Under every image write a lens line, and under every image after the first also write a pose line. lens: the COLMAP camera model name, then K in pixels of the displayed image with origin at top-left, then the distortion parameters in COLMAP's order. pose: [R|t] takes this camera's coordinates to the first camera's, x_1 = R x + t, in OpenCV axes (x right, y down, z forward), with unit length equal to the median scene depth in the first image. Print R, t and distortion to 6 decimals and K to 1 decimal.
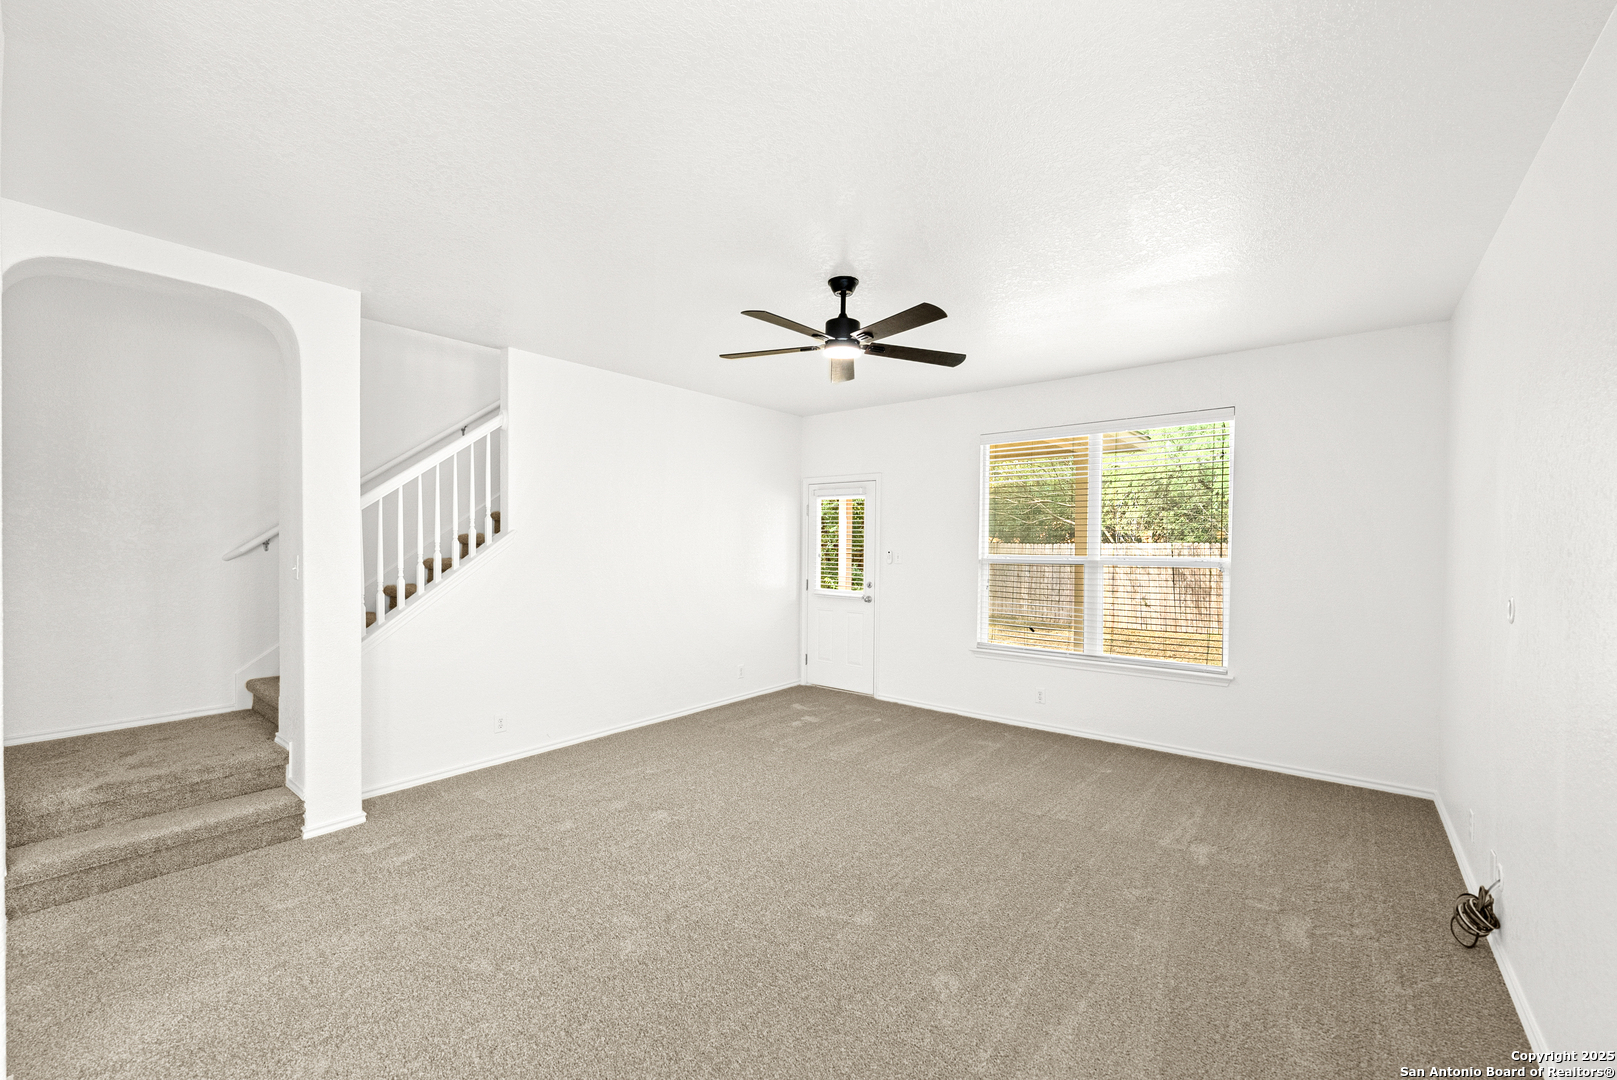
lens RADIAL K [[647.7, 0, 808.5], [0, 647.7, 540.0], [0, 0, 1]] dist [-0.000369, -0.000051]
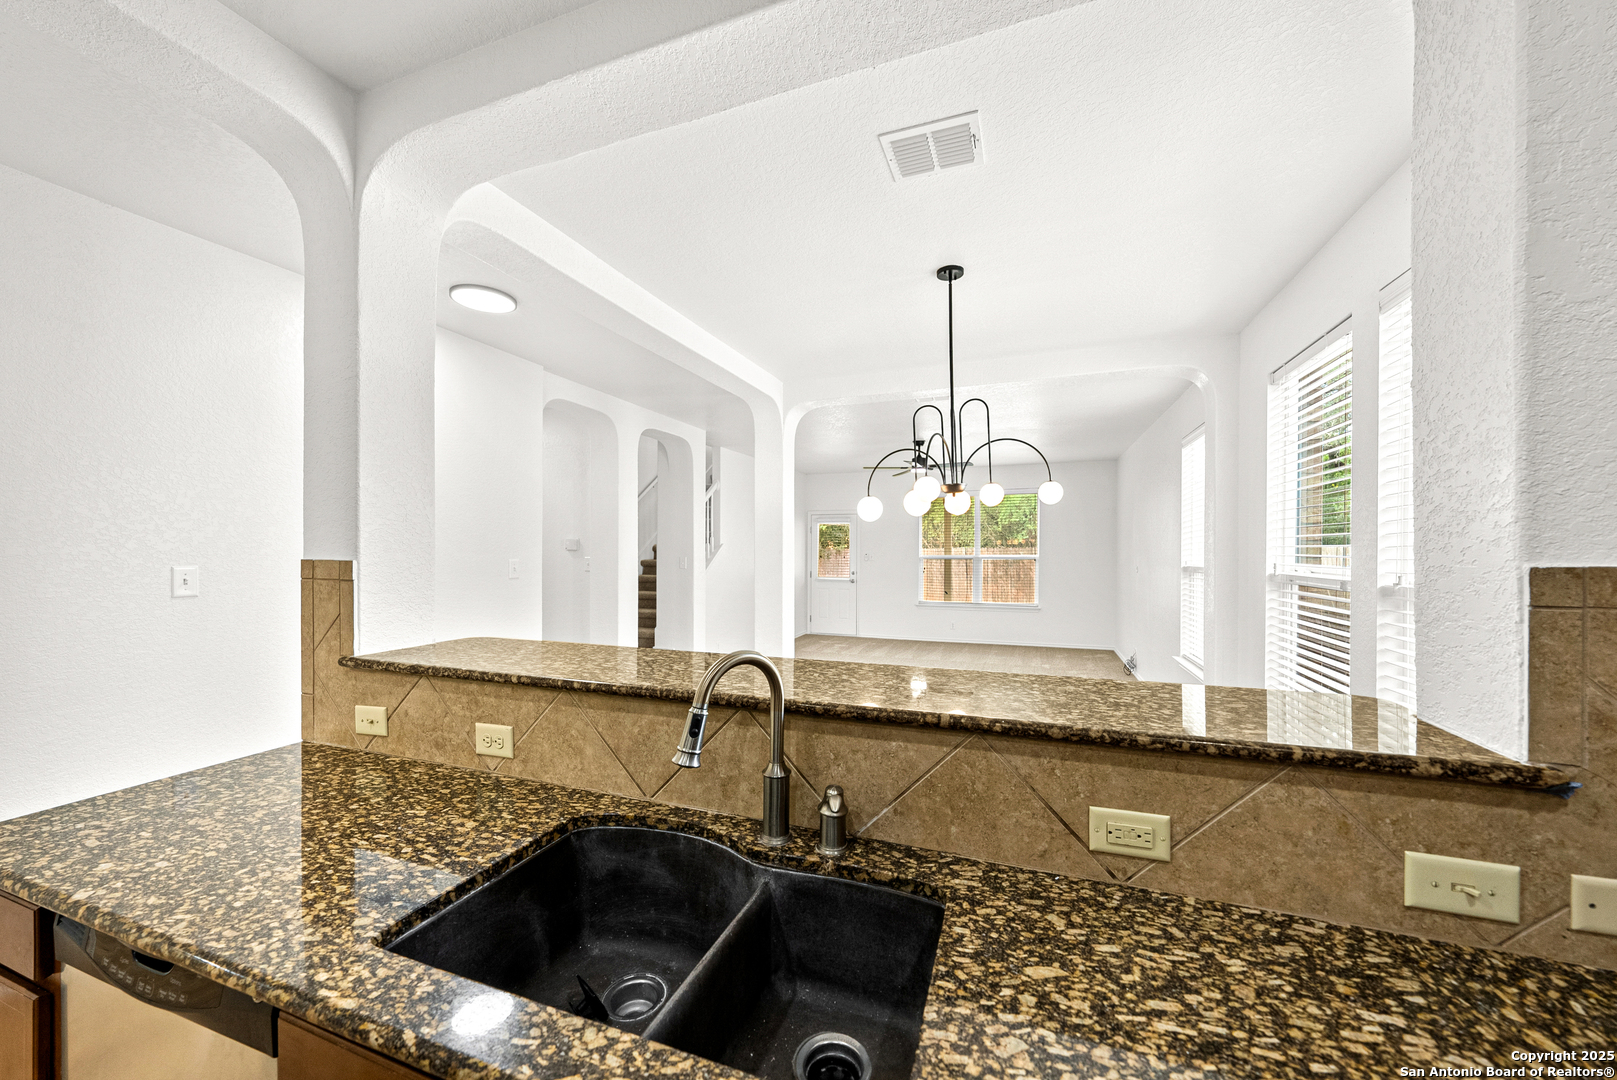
lens RADIAL K [[588.3, 0, 808.5], [0, 588.3, 540.0], [0, 0, 1]] dist [-0.000581, 0.000154]
pose [[0.948153, -0.008252, 0.317706, -0.615957], [0.010289, 0.999936, -0.004737, -0.015059], [-0.317646, 0.007760, 0.948177, -0.552033]]
